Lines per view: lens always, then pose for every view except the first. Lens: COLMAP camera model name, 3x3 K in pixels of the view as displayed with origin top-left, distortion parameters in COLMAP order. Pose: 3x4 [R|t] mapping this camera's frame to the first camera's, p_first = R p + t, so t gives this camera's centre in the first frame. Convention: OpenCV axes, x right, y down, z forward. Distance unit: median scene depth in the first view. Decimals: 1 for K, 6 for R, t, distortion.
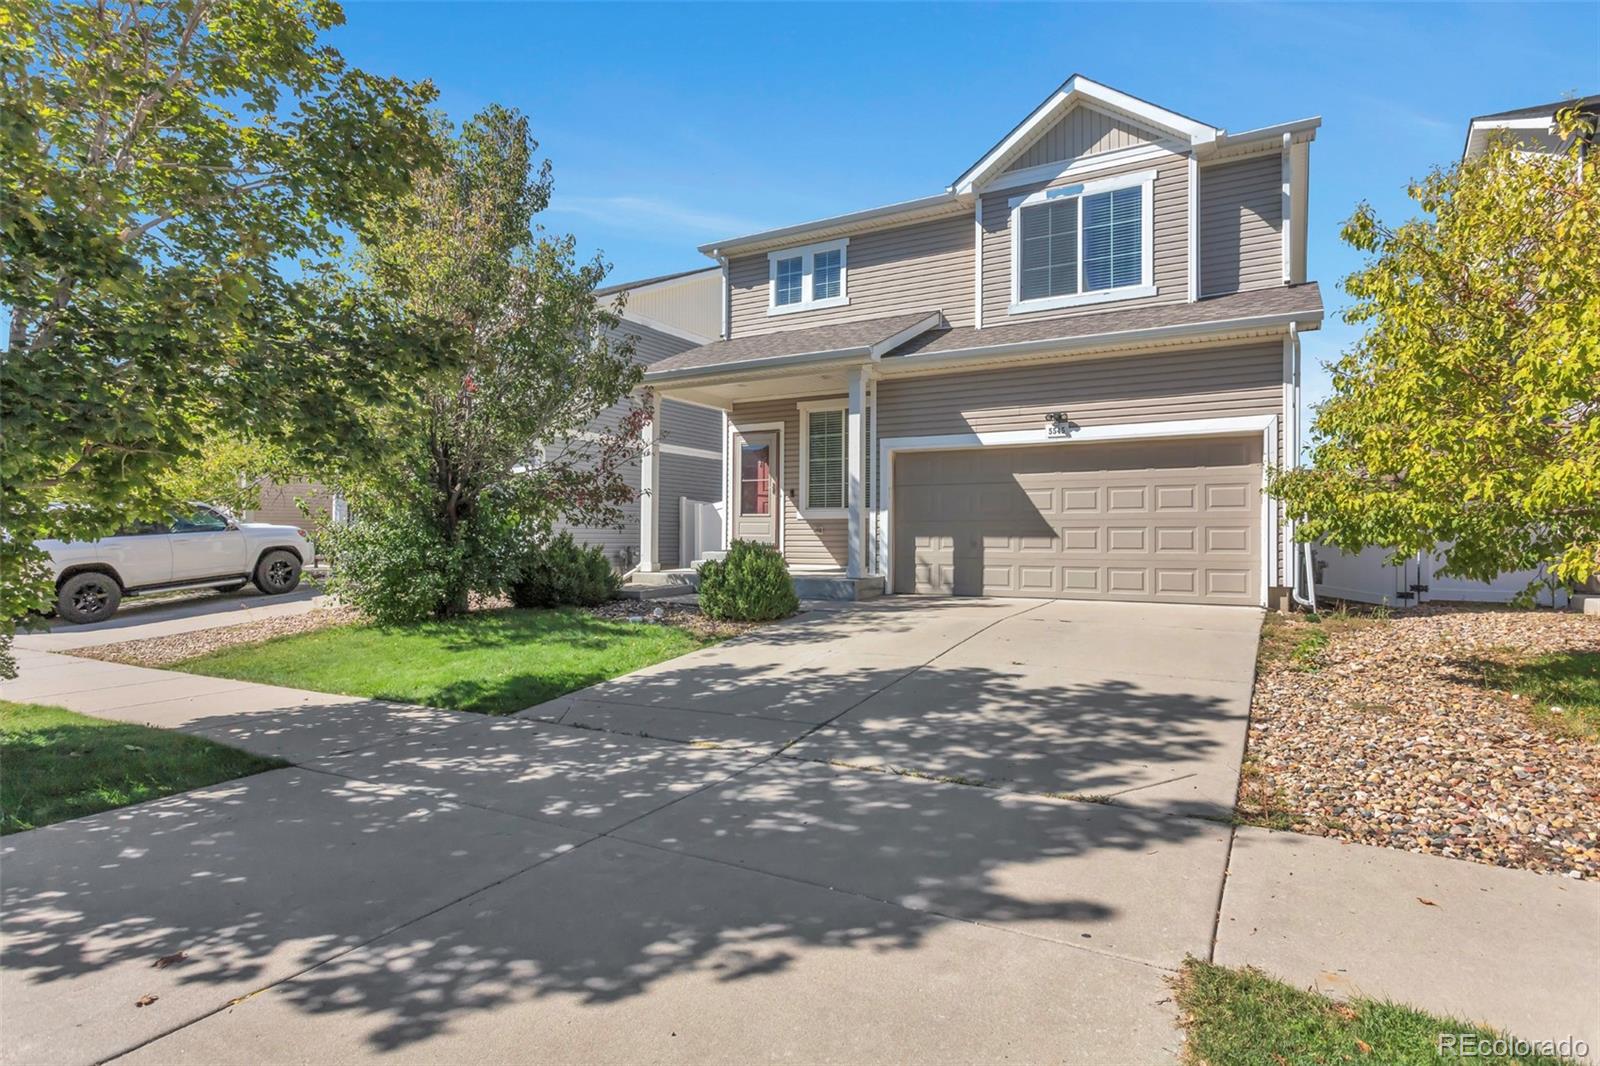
lens RADIAL K [[795.1, 0, 807.9], [0, 795.1, 537.4], [0, 0, 1]] dist [0.001454, 0.001001]
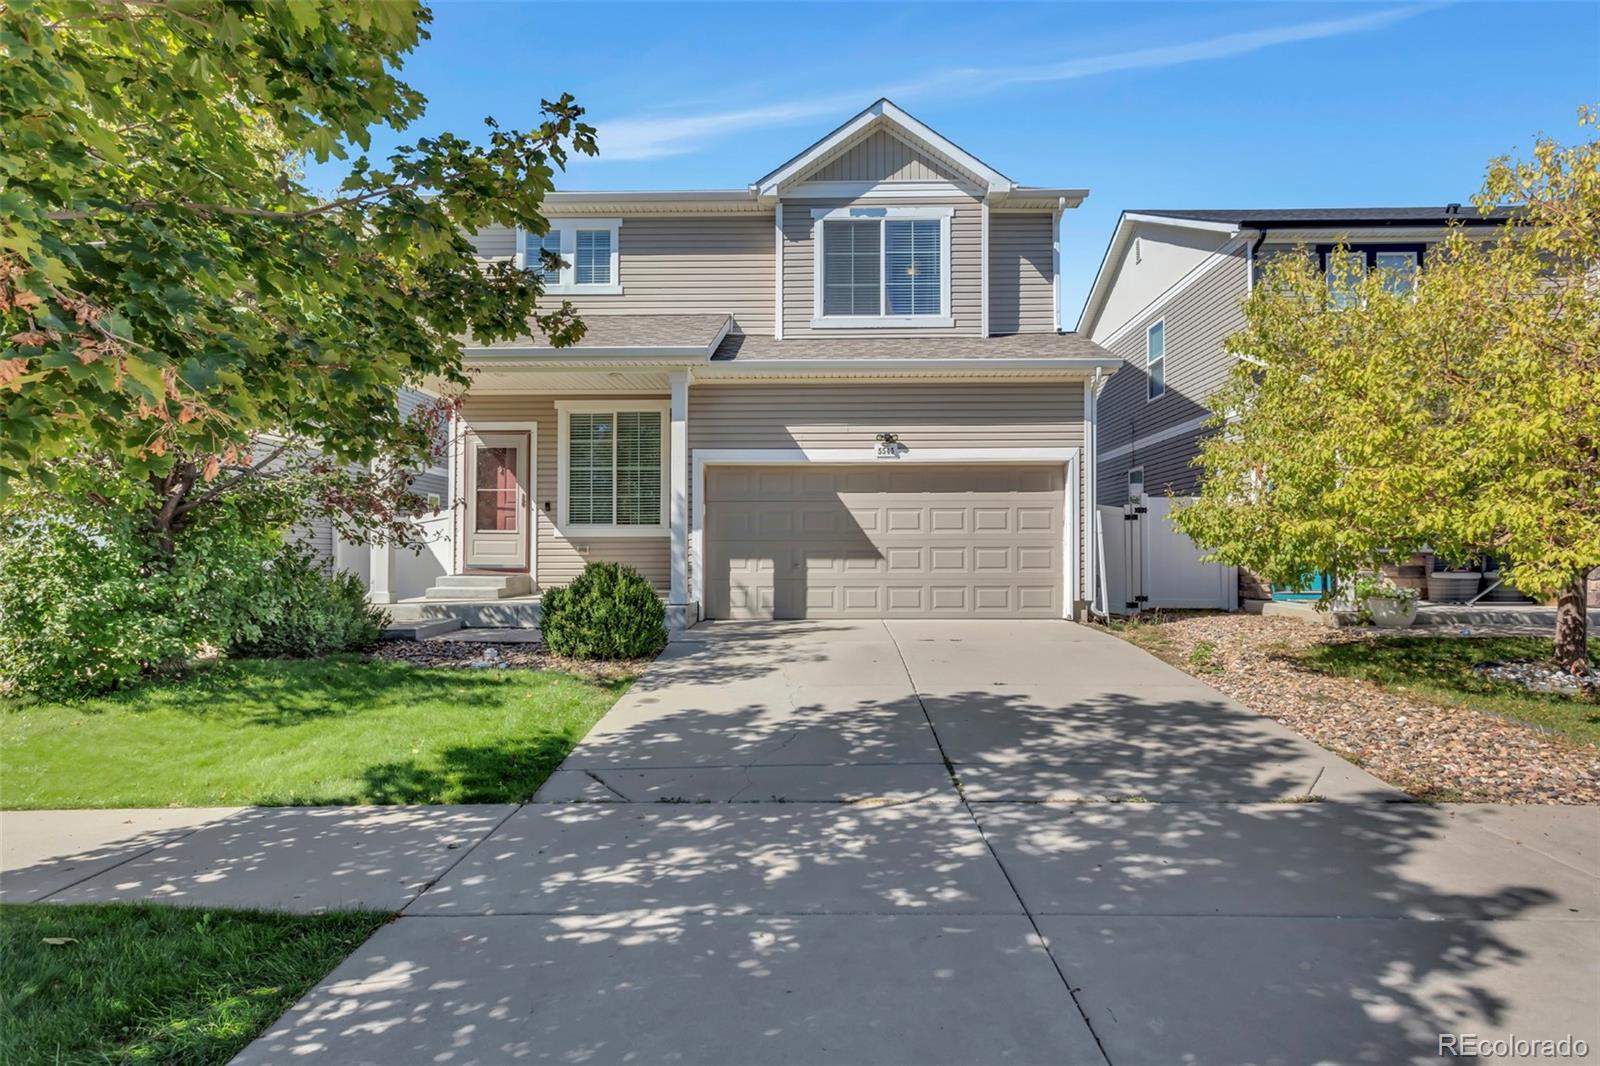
lens RADIAL K [[852.5, 0, 802.6], [0, 852.5, 551.8], [0, 0, 1]] dist [0.006115, 0.001255]
pose [[0.893397, -0.001671, 0.449265, -0.251653], [0.004105, 0.999982, -0.004444, -0.002816], [-0.449250, 0.005814, 0.893387, 0.084820]]
